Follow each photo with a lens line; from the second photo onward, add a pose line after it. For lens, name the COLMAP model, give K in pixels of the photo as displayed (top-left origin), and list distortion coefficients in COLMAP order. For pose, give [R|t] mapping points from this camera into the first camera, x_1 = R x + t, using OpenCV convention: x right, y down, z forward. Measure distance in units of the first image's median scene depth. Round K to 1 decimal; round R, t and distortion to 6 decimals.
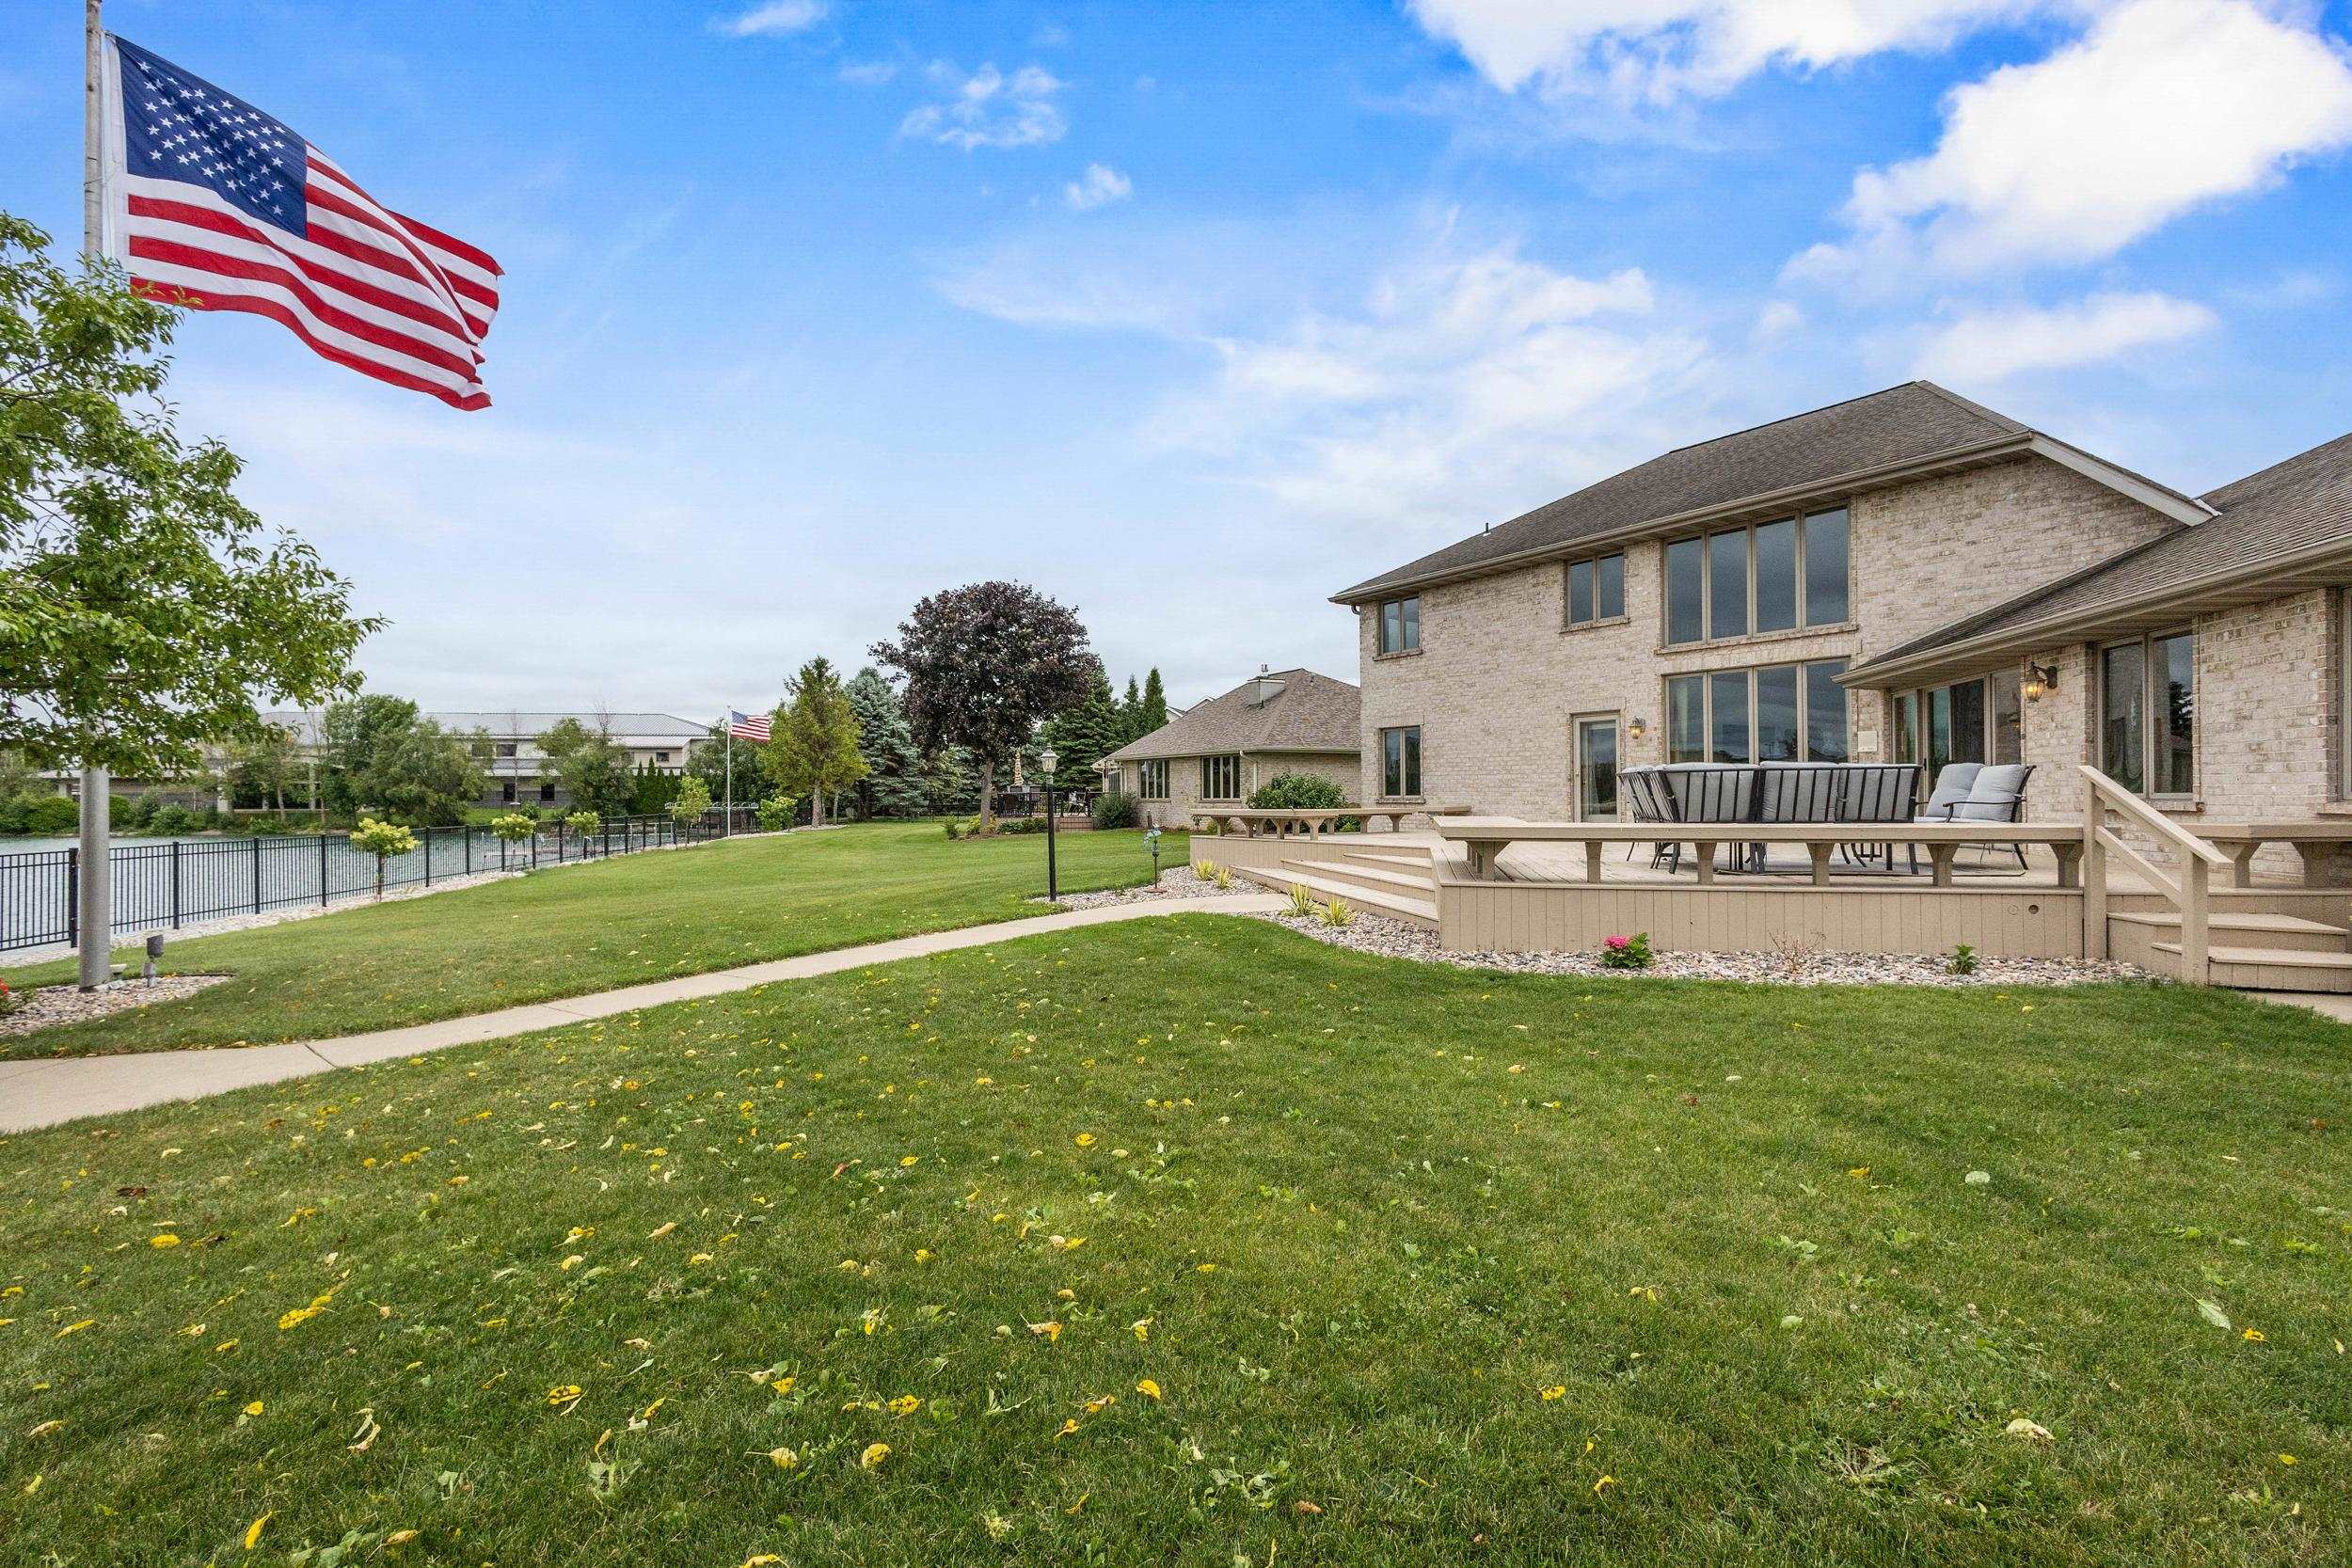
lens RADIAL K [[1088.4, 0, 1174.4], [0, 1088.4, 782.2], [0, 0, 1]] dist [0.003392, 0.000190]
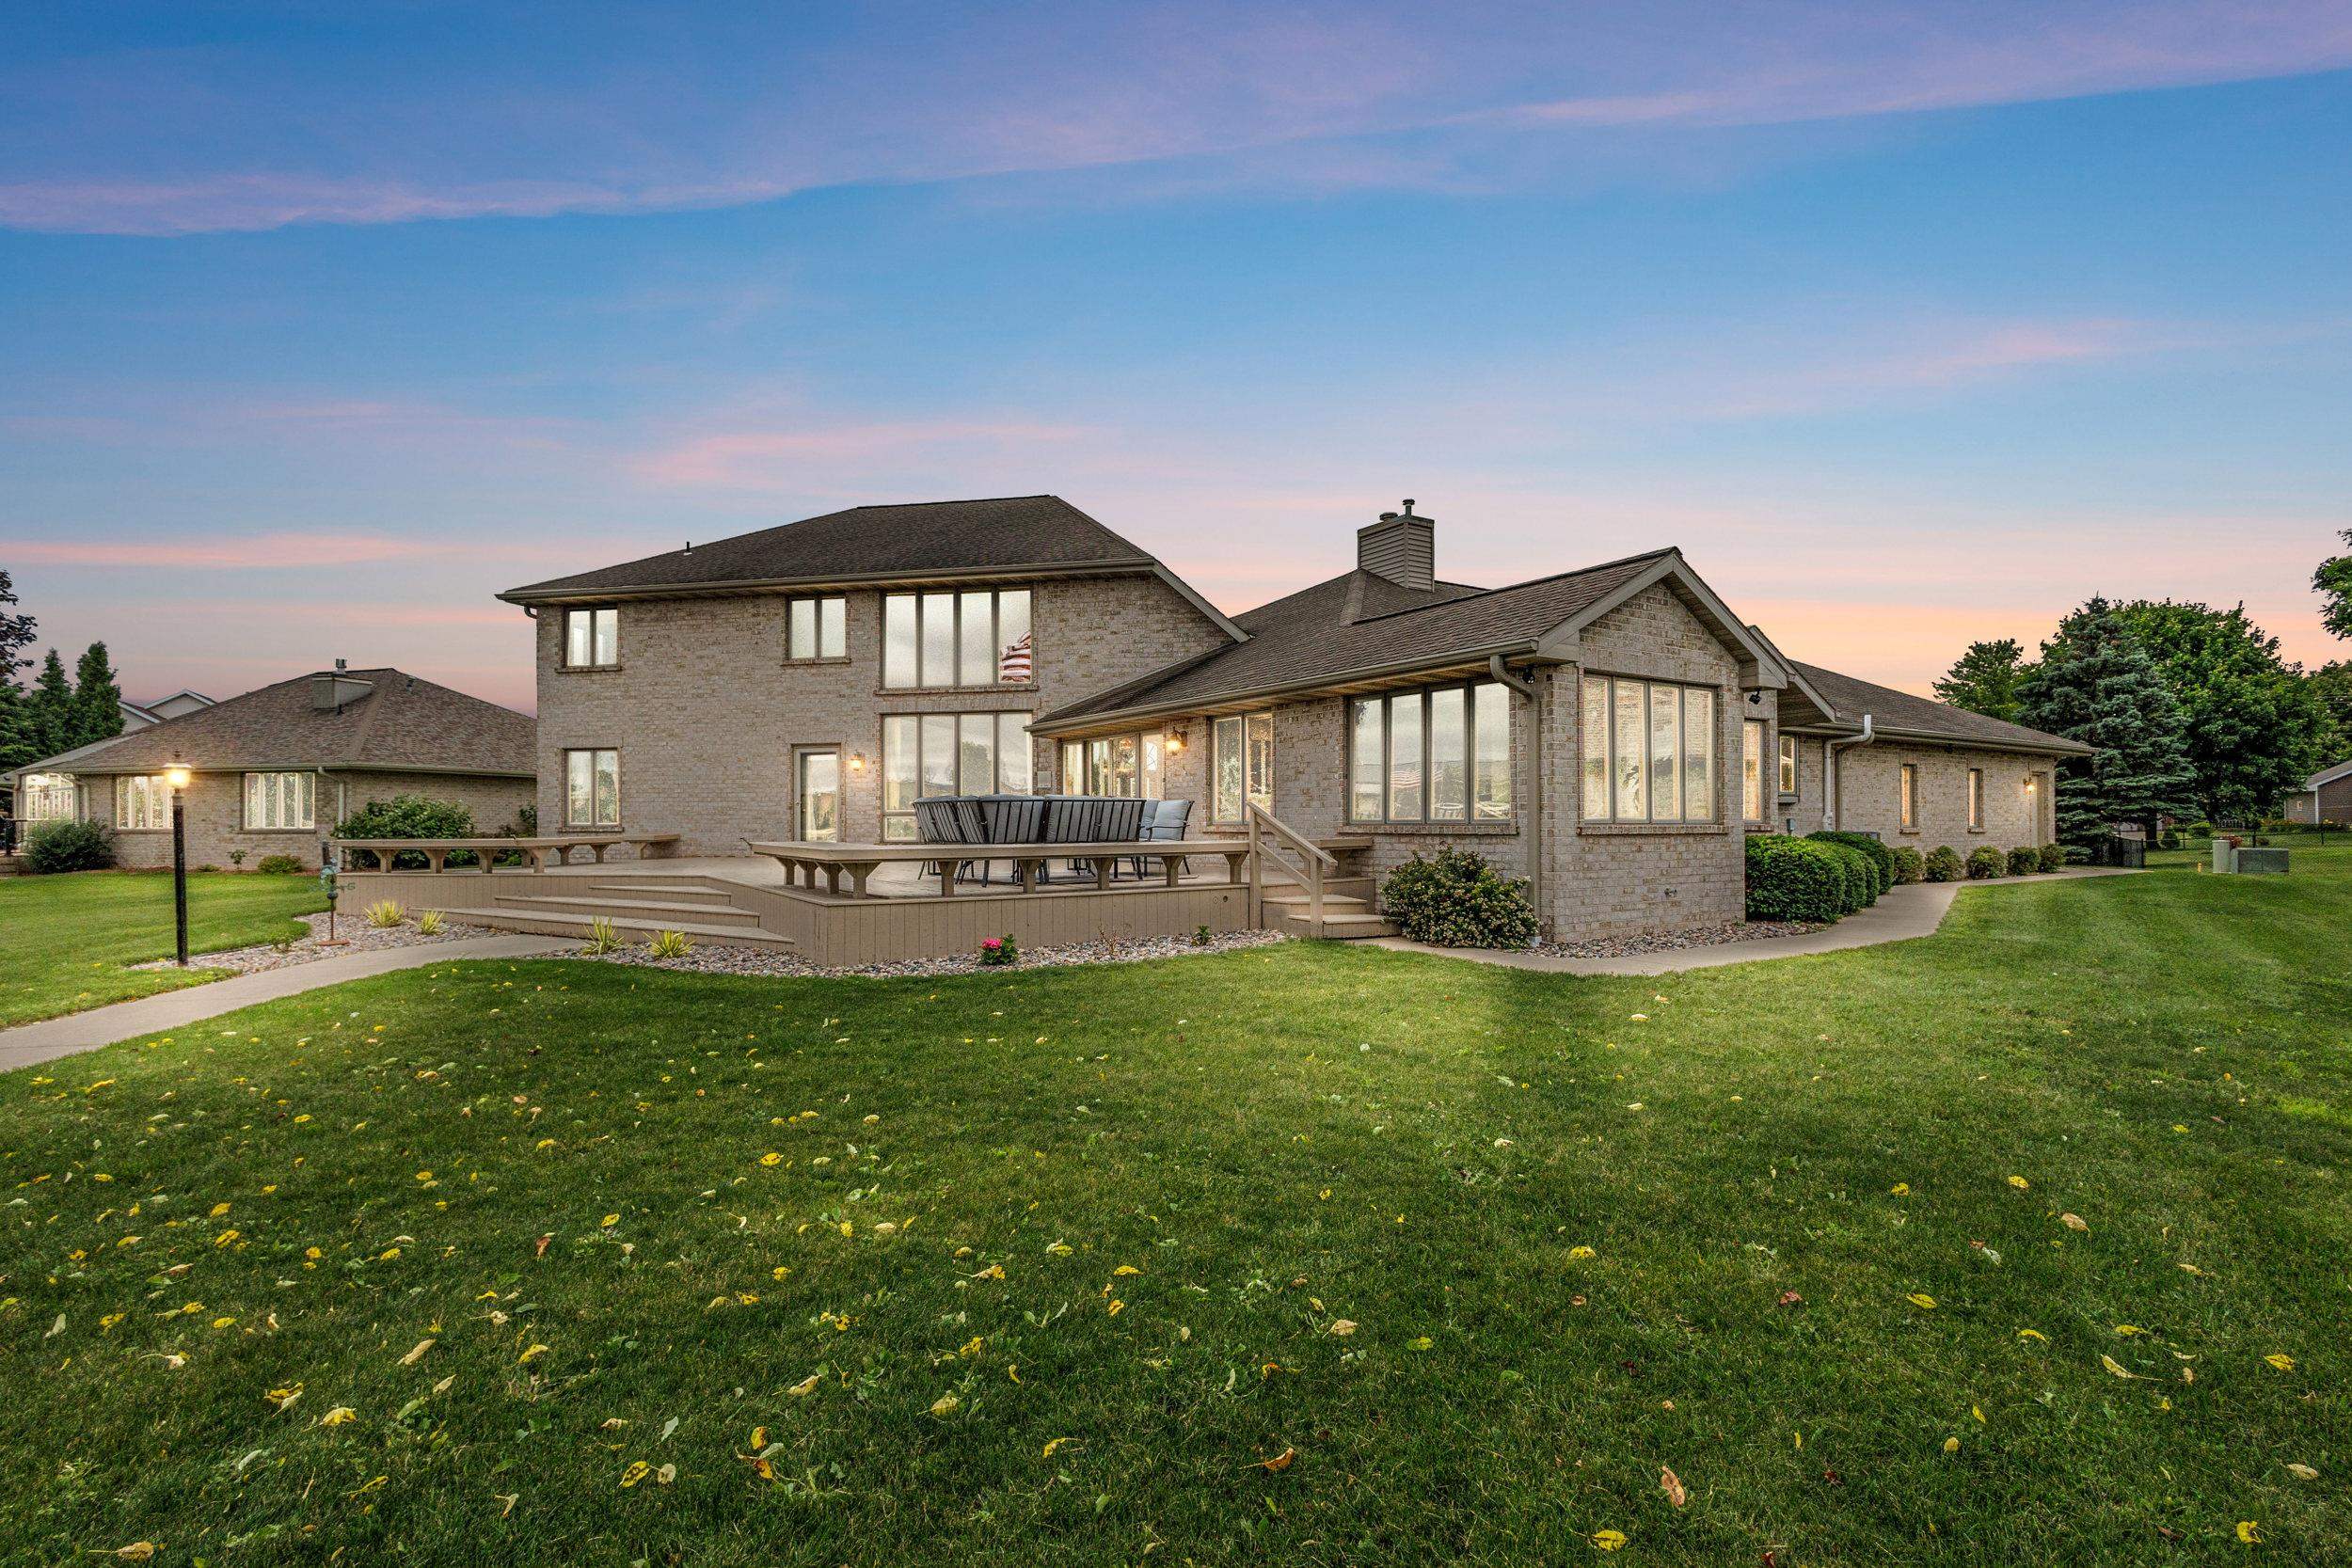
lens RADIAL K [[1088.4, 0, 1181.2], [0, 1088.4, 827.9], [0, 0, 1]] dist [0.003392, 0.000190]
pose [[0.700293, -0.002416, 0.713851, -0.170694], [-0.008271, 0.999900, 0.011498, 0.002565], [-0.713807, -0.013956, 0.700203, 0.009986]]
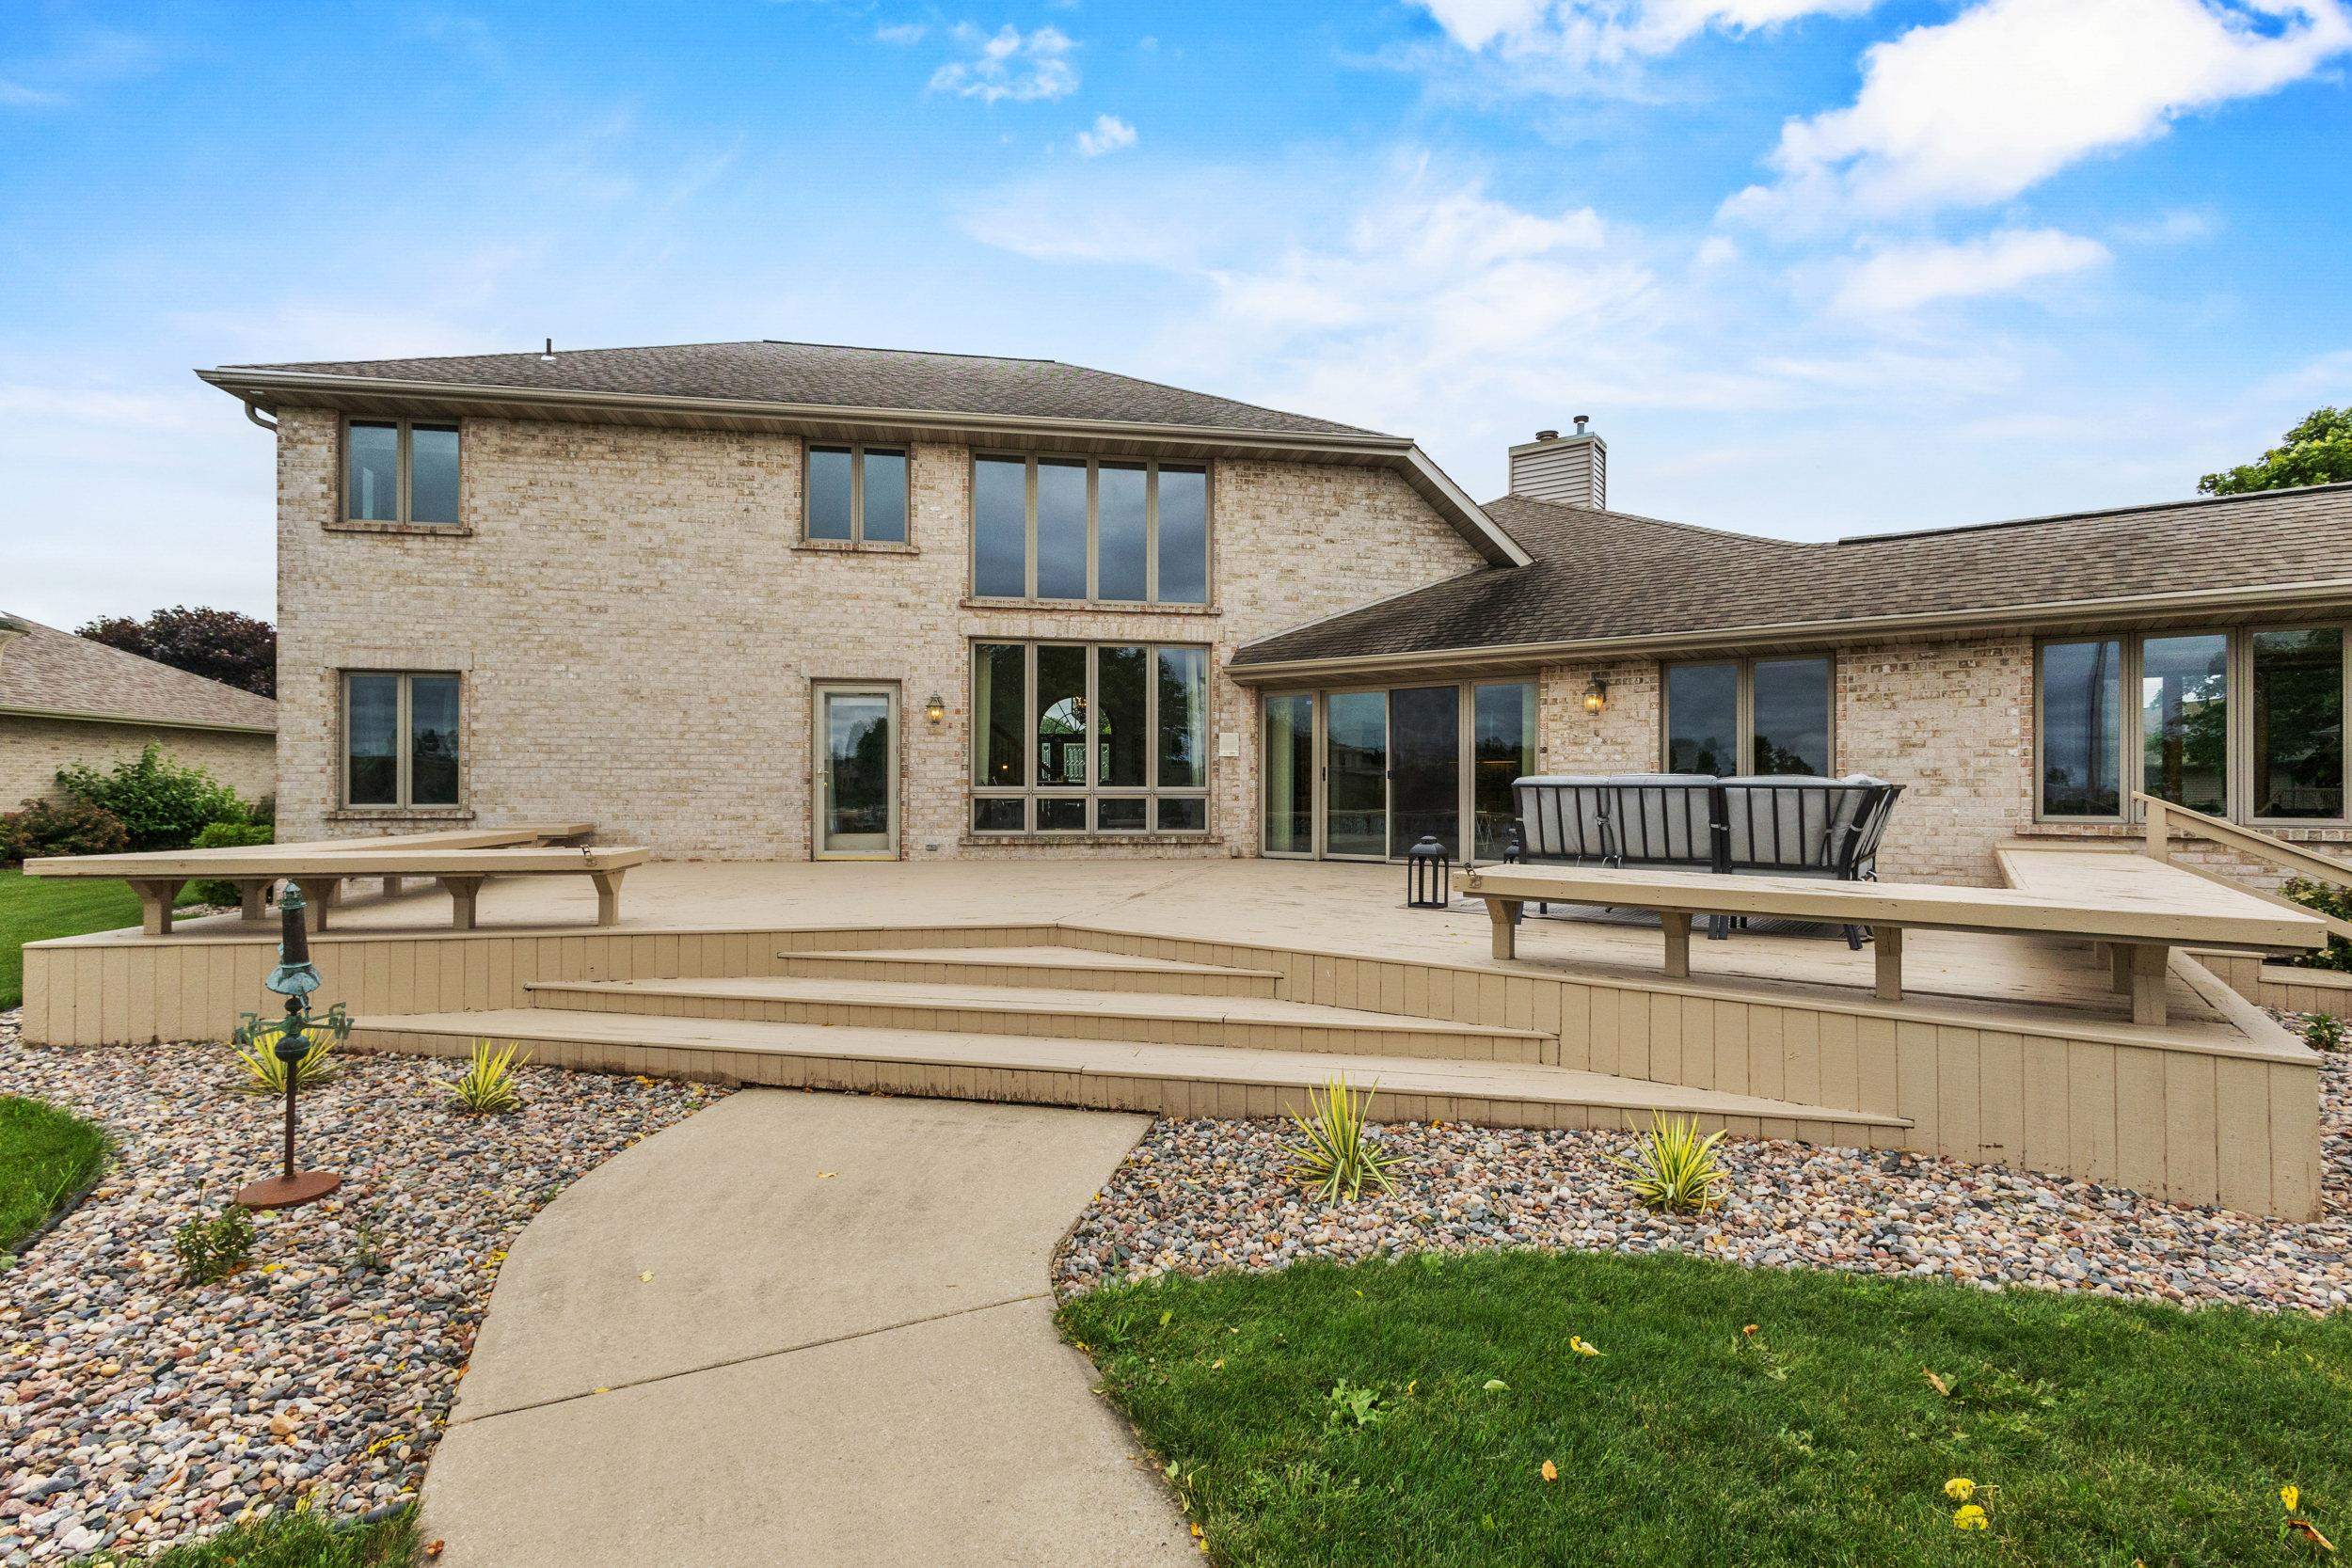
lens RADIAL K [[1088.4, 0, 1201.7], [0, 1088.4, 785.6], [0, 0, 1]] dist [0.003392, 0.000190]
pose [[0.397545, 0.008182, 0.917546, -0.194813], [-0.016544, 0.999862, -0.001748, -0.003141], [-0.917434, -0.014485, 0.397625, 0.773451]]
